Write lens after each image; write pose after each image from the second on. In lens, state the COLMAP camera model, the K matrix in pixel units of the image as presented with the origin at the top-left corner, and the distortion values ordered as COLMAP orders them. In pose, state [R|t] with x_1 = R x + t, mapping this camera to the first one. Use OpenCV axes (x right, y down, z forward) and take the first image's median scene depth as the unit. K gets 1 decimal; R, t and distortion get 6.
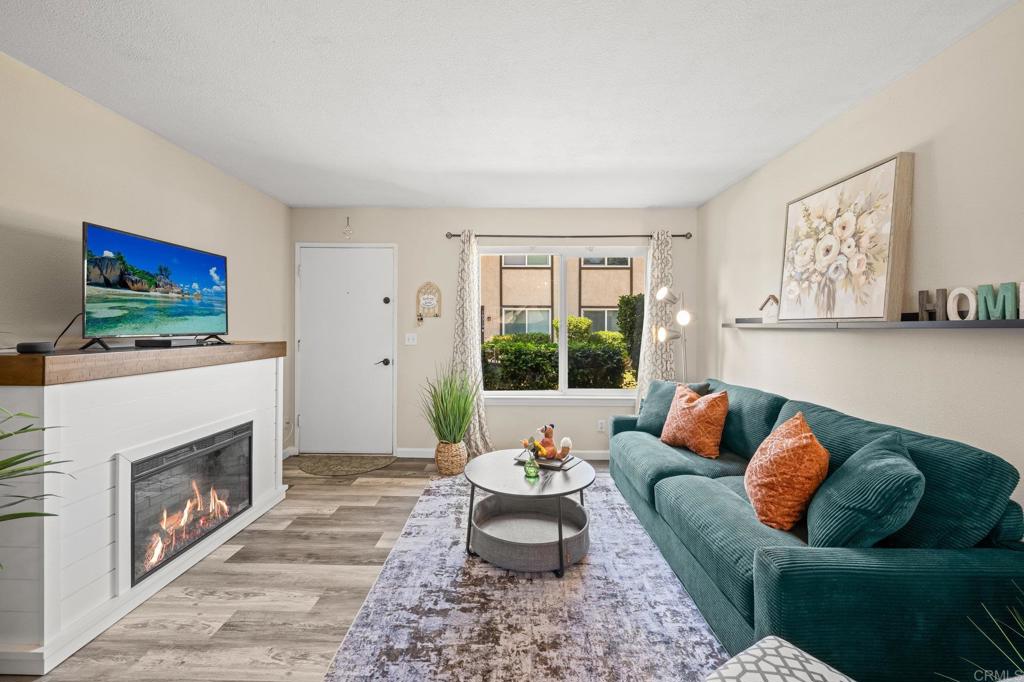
lens RADIAL K [[412.7, 0, 502.0], [0, 412.7, 324.8], [0, 0, 1]] dist [-0.000359, -0.000054]
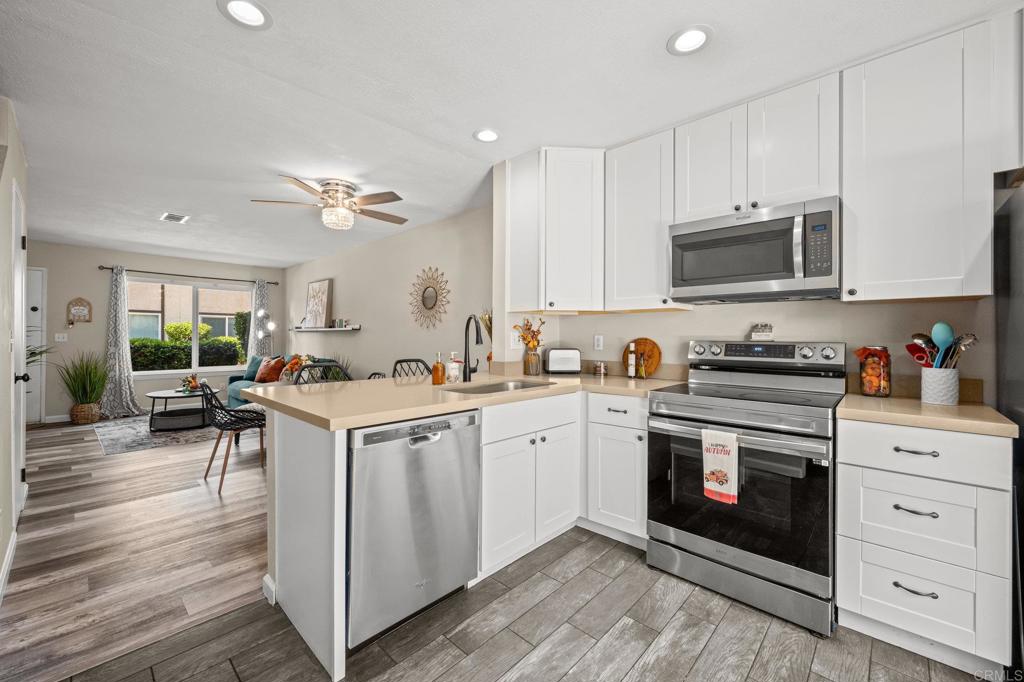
lens RADIAL K [[417.1, 0, 515.2], [0, 417.1, 333.9], [0, 0, 1]] dist [0.000582, 0.000215]
pose [[0.659880, 0.004933, 0.751355, -0.400298], [-0.006912, 0.999976, -0.000494, 0.018316], [-0.751339, -0.004867, 0.659899, -1.633486]]
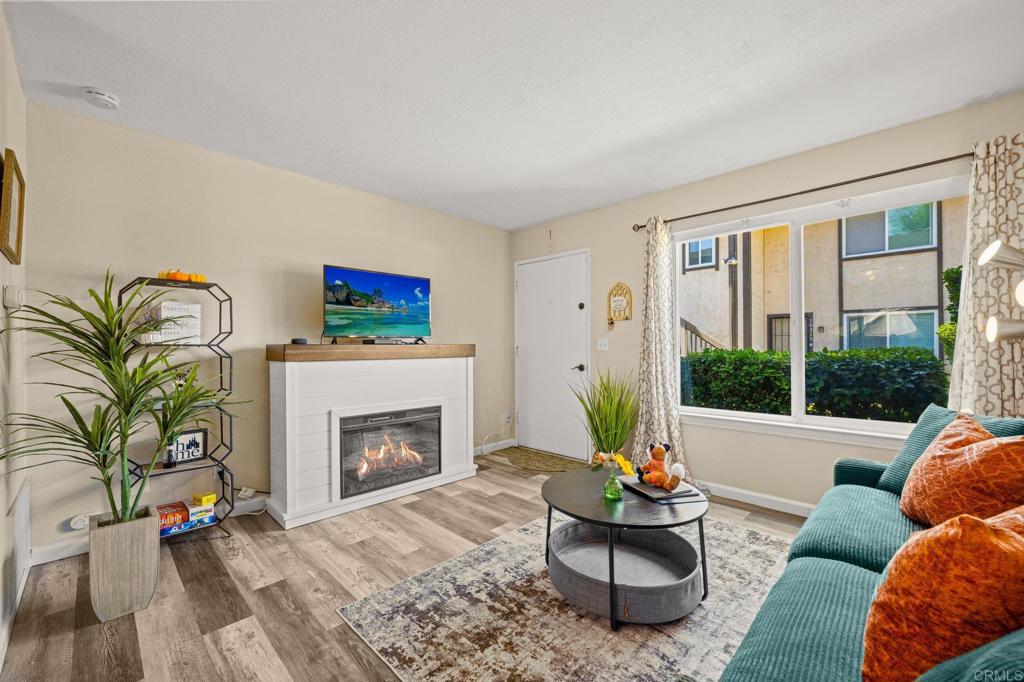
lens RADIAL K [[416.8, 0, 511.1], [0, 416.8, 346.8], [0, 0, 1]] dist [0.000145, -0.000114]
pose [[0.716466, -0.008355, -0.697571, 0.448198], [0.011444, 0.999934, -0.000223, 0.055322], [0.697528, -0.007824, 0.716515, 0.238514]]
